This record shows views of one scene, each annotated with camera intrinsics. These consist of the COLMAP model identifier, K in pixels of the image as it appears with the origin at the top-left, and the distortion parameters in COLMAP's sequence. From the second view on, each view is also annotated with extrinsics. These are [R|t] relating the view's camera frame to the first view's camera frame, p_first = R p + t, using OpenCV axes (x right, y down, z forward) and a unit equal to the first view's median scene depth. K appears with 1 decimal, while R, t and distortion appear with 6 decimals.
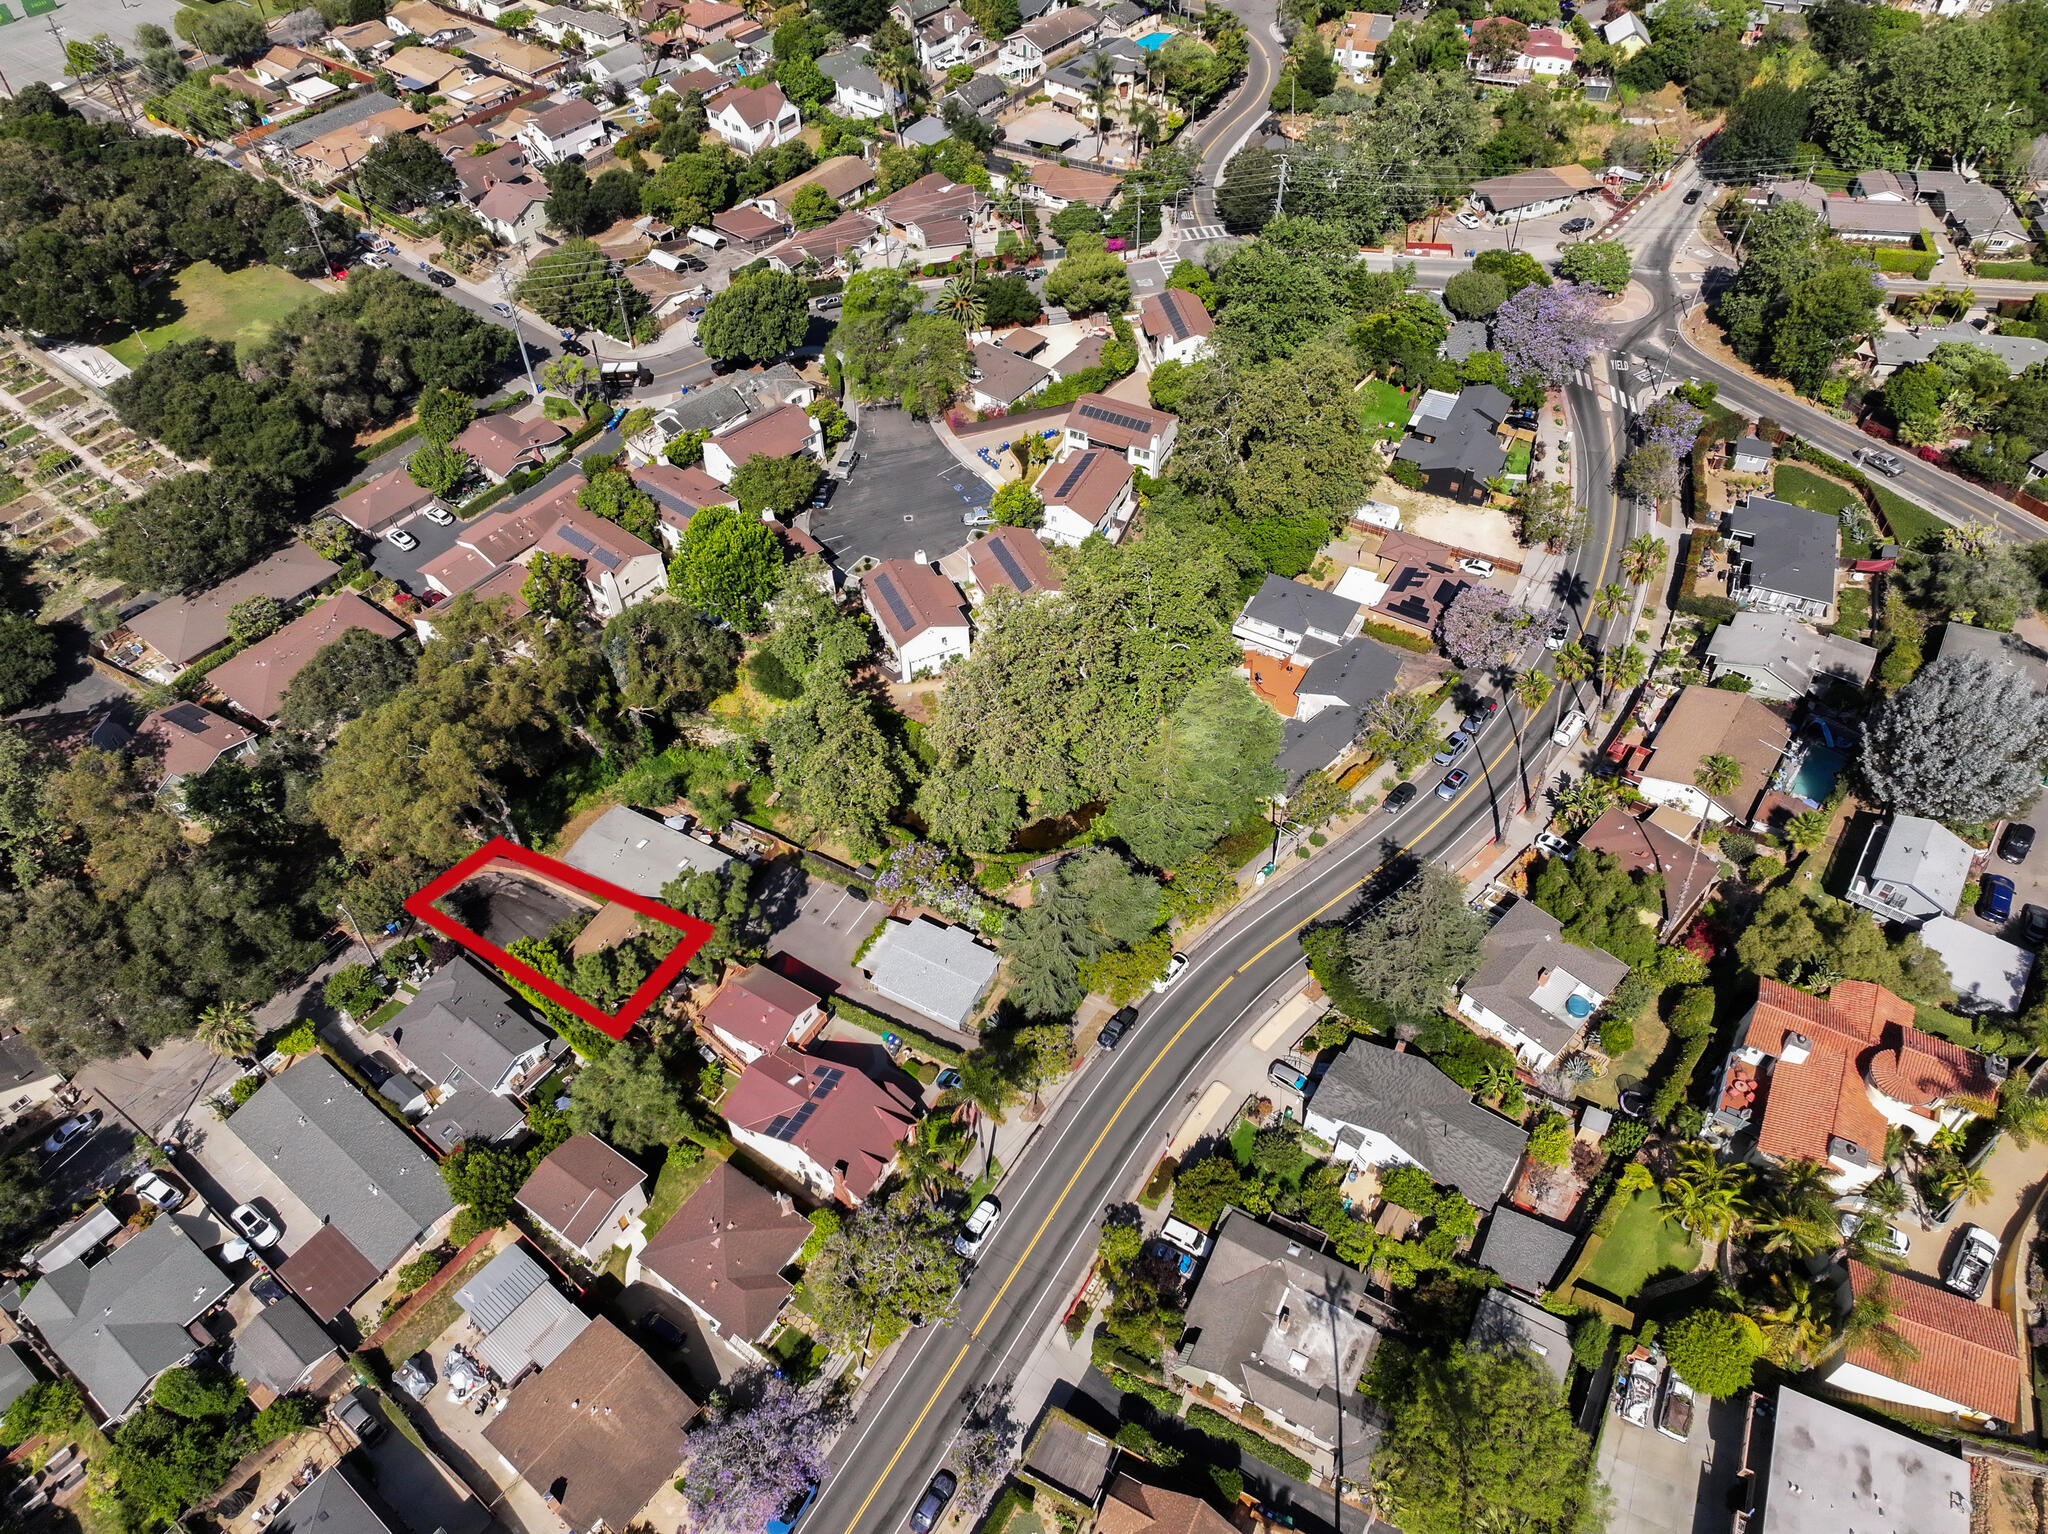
lens RADIAL K [[1433.4, 0, 1024.0], [0, 1433.4, 767.0], [0, 0, 1]] dist [0.002070, 0.008127]
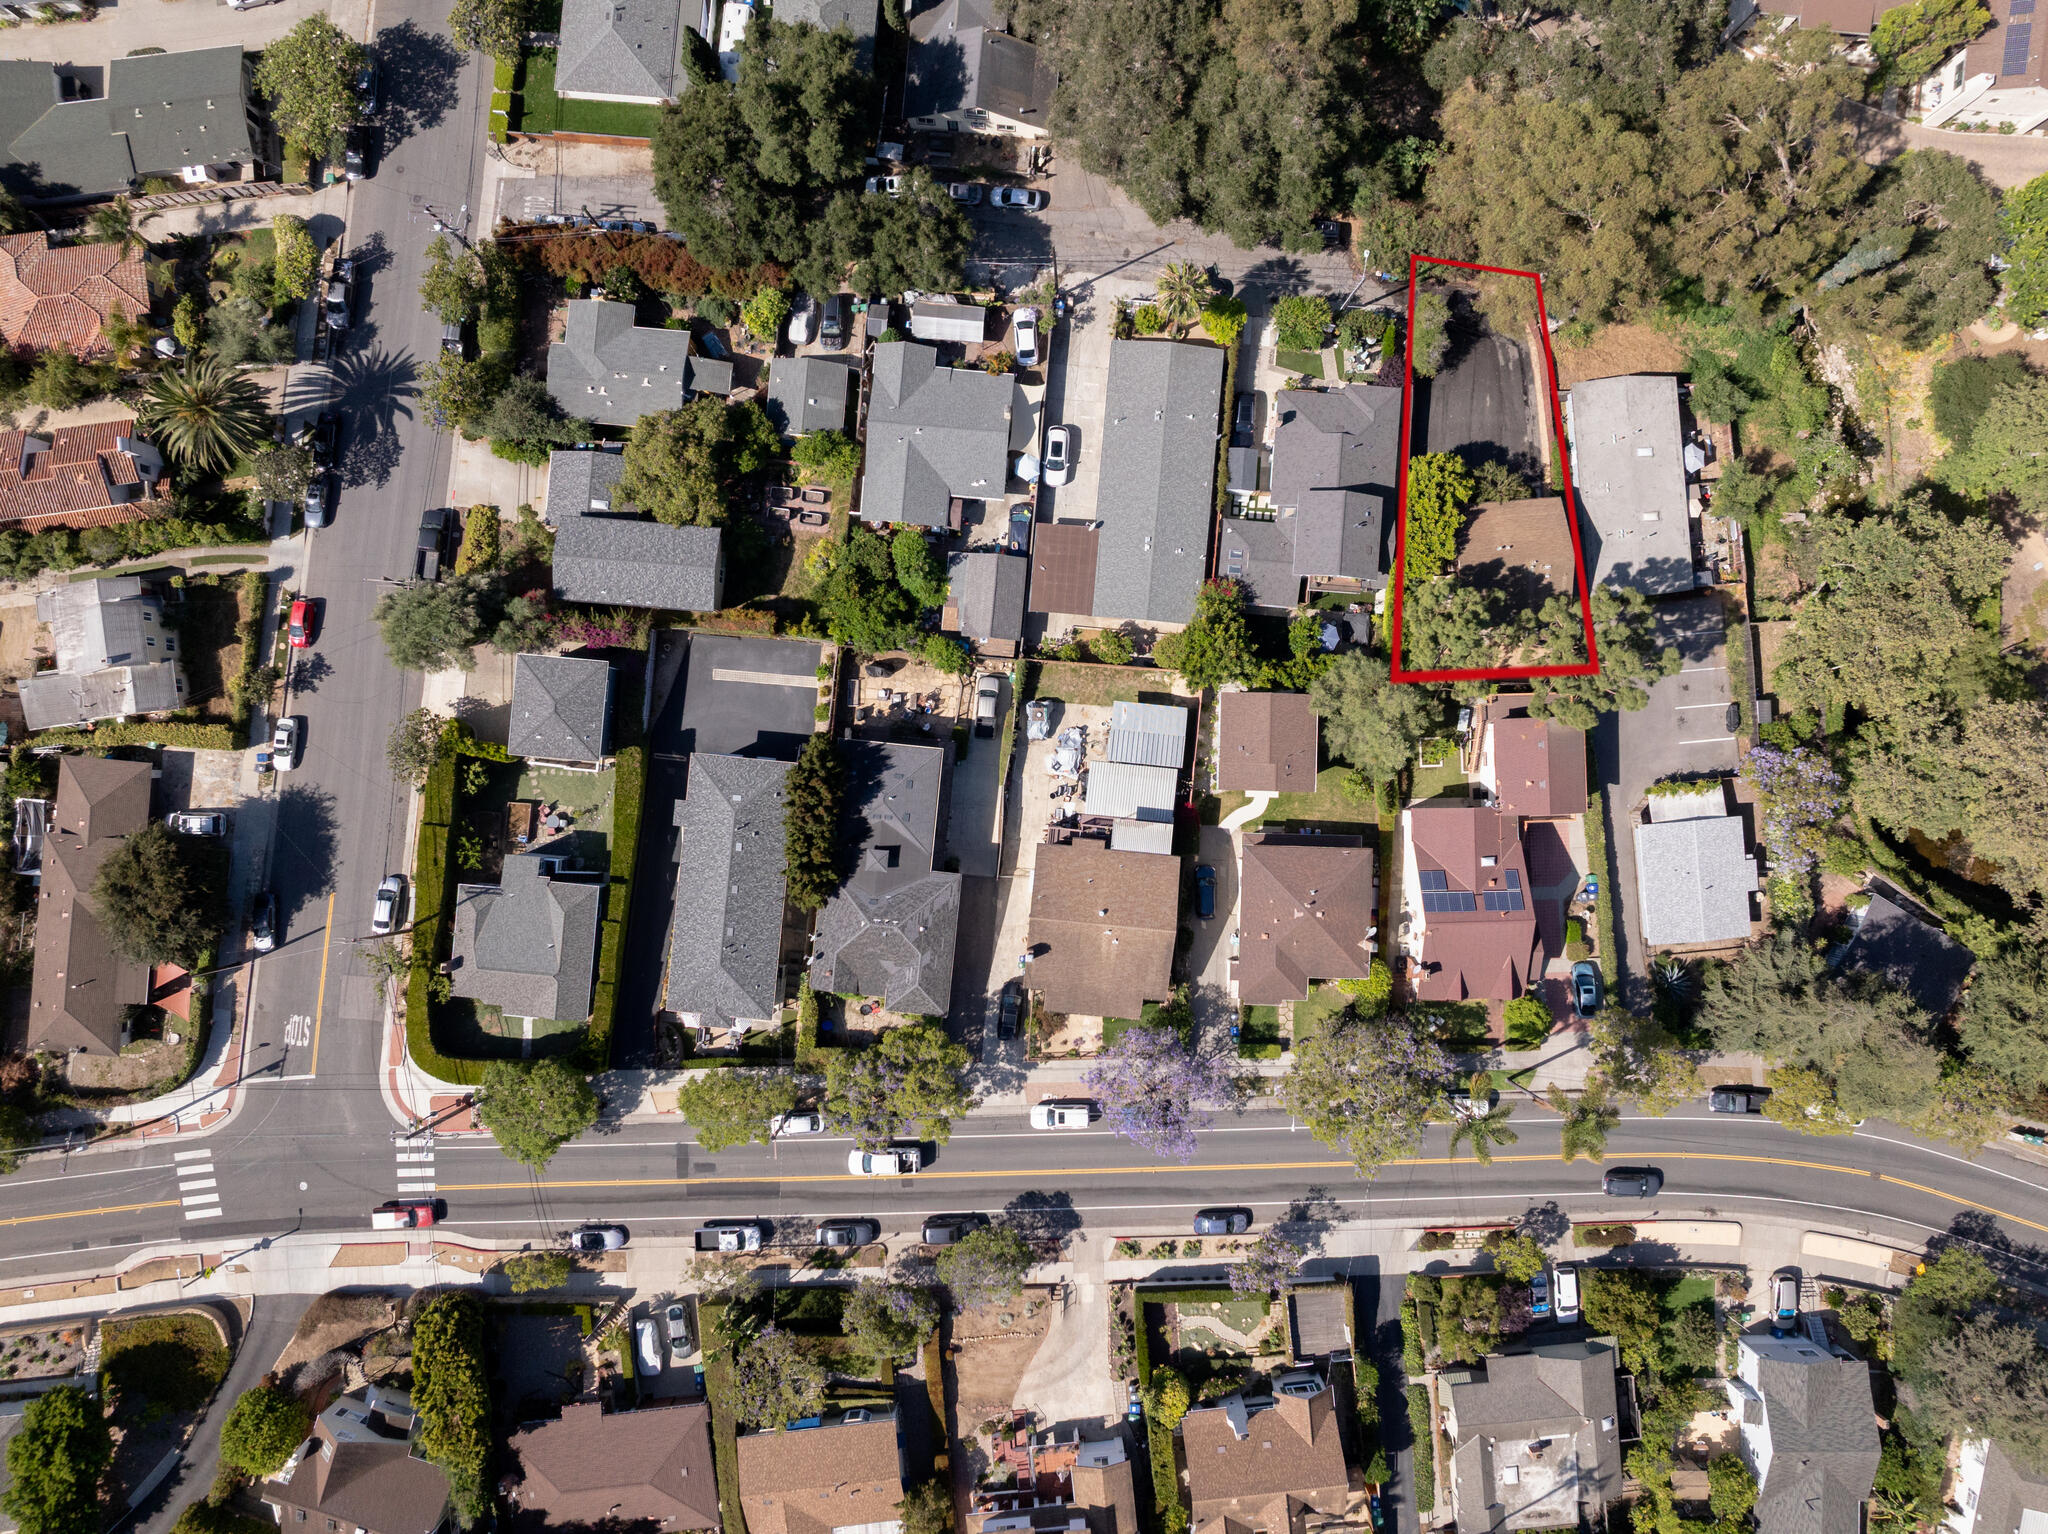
lens RADIAL K [[1462.2, 0, 1024.0], [0, 1462.2, 767.0], [0, 0, 1]] dist [-0.062303, 0.039320]
pose [[0.546521, 0.837409, -0.007779, -0.373543], [-0.619895, 0.410775, 0.668576, -0.242008], [0.563067, -0.360569, 0.743603, 0.188582]]
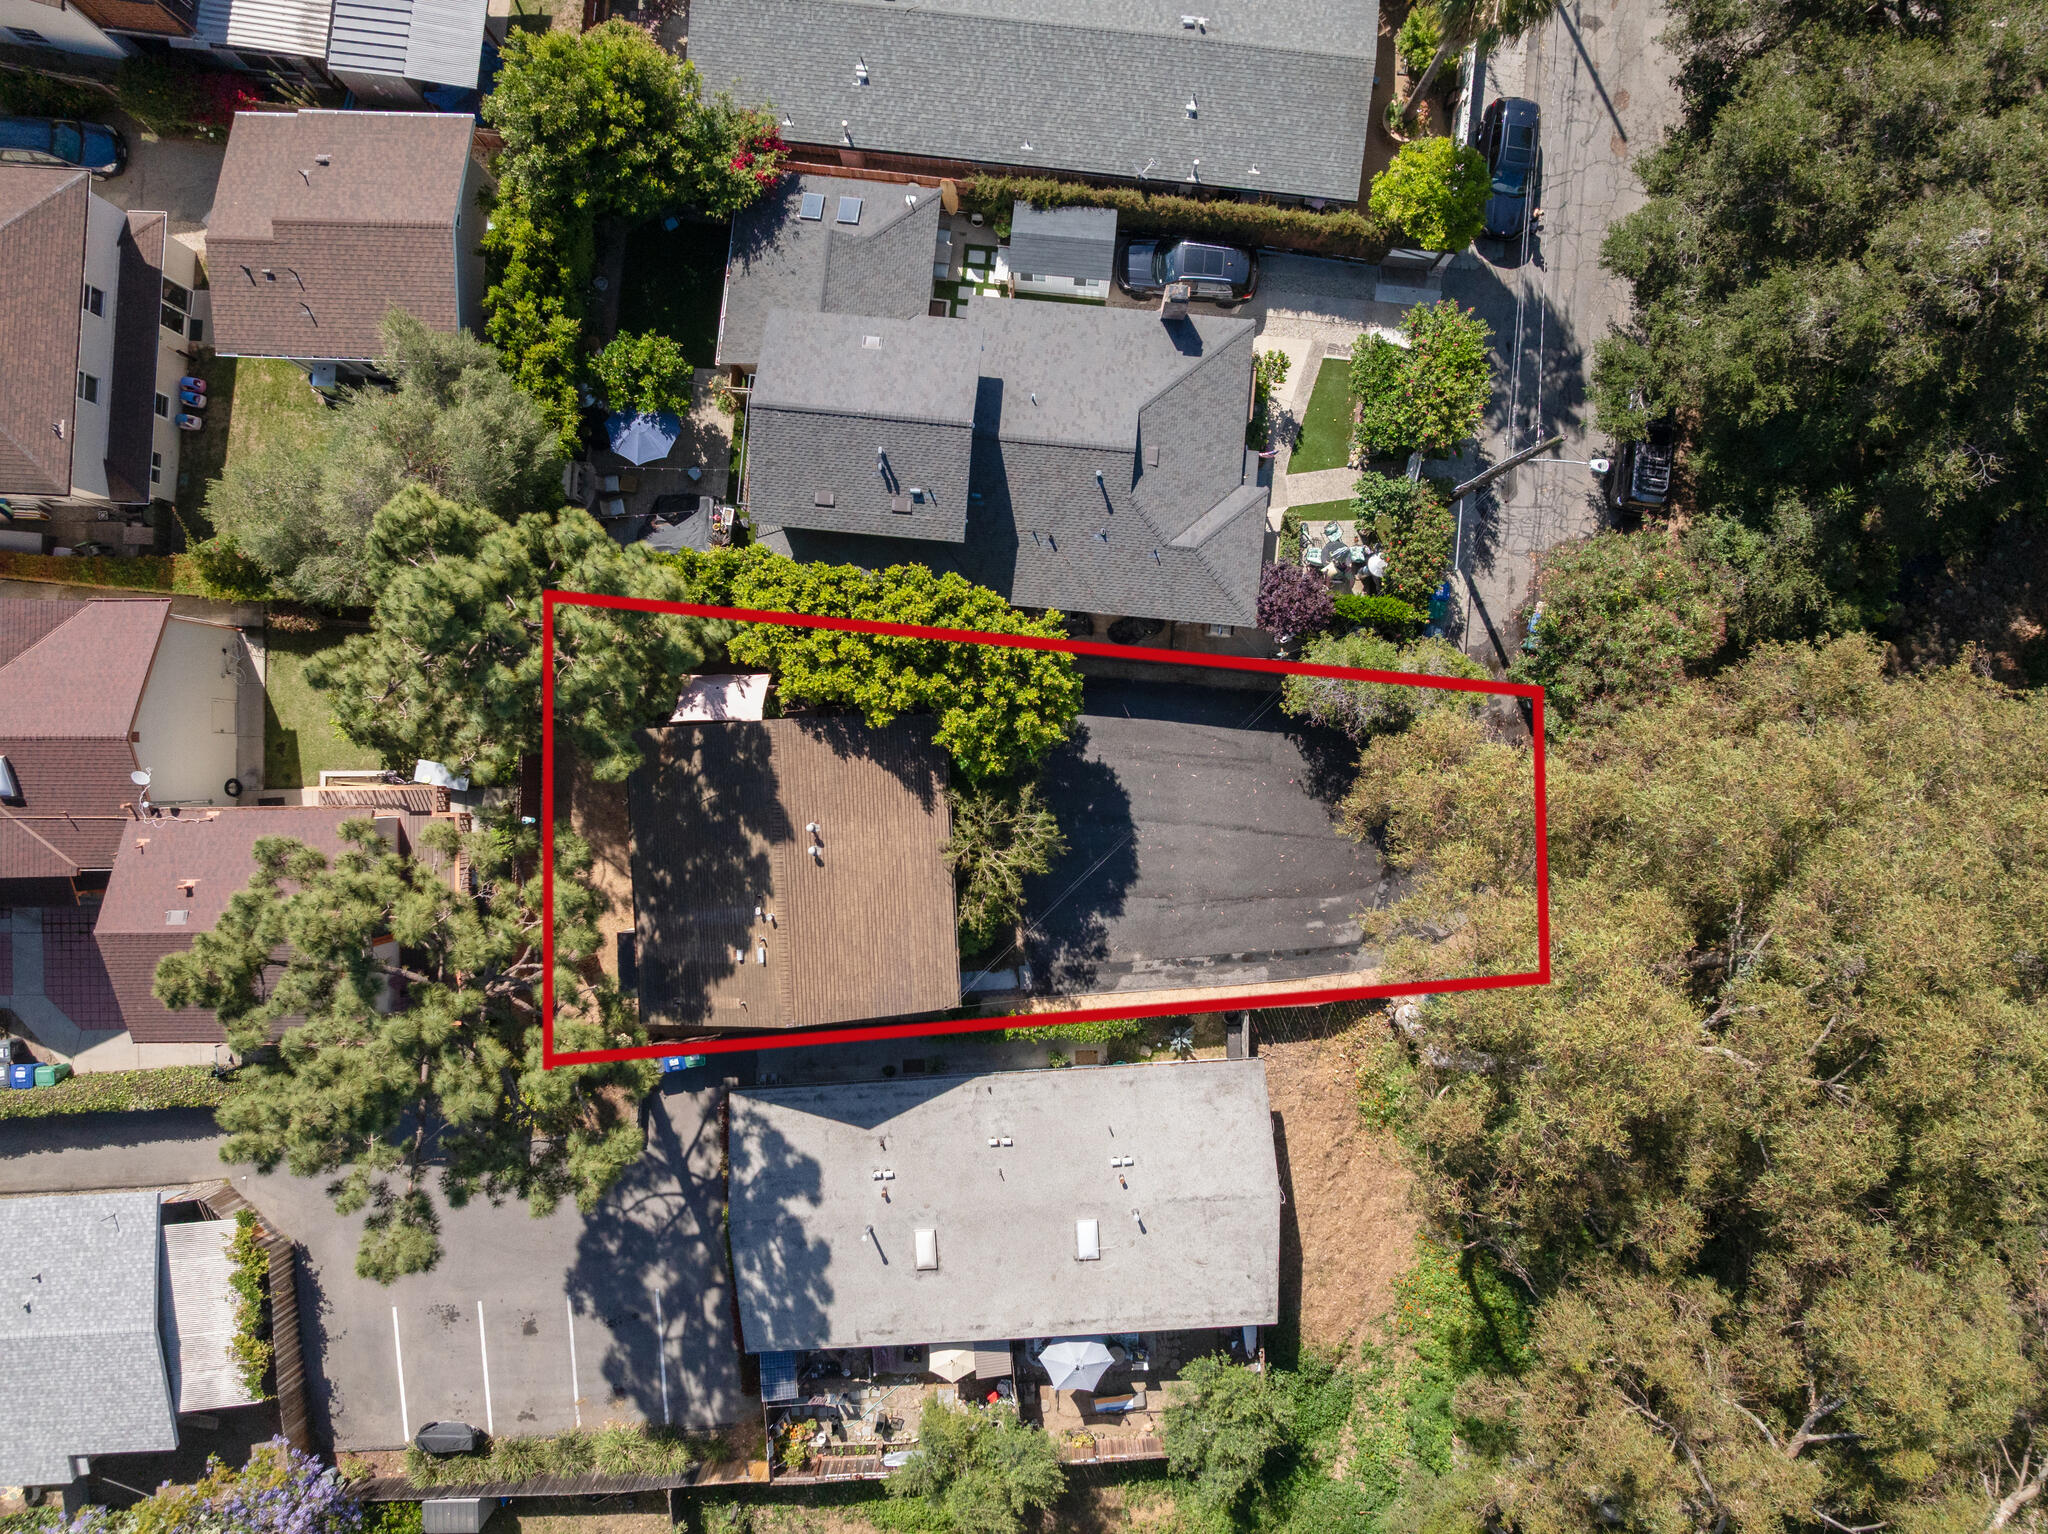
lens RADIAL K [[1433.4, 0, 1024.0], [0, 1433.4, 767.0], [0, 0, 1]] dist [0.002070, 0.008127]
pose [[-0.849221, 0.528037, -0.000463, -0.383009], [-0.393260, -0.631880, 0.667888, -0.107743], [0.352377, 0.567366, 0.744262, 0.865700]]
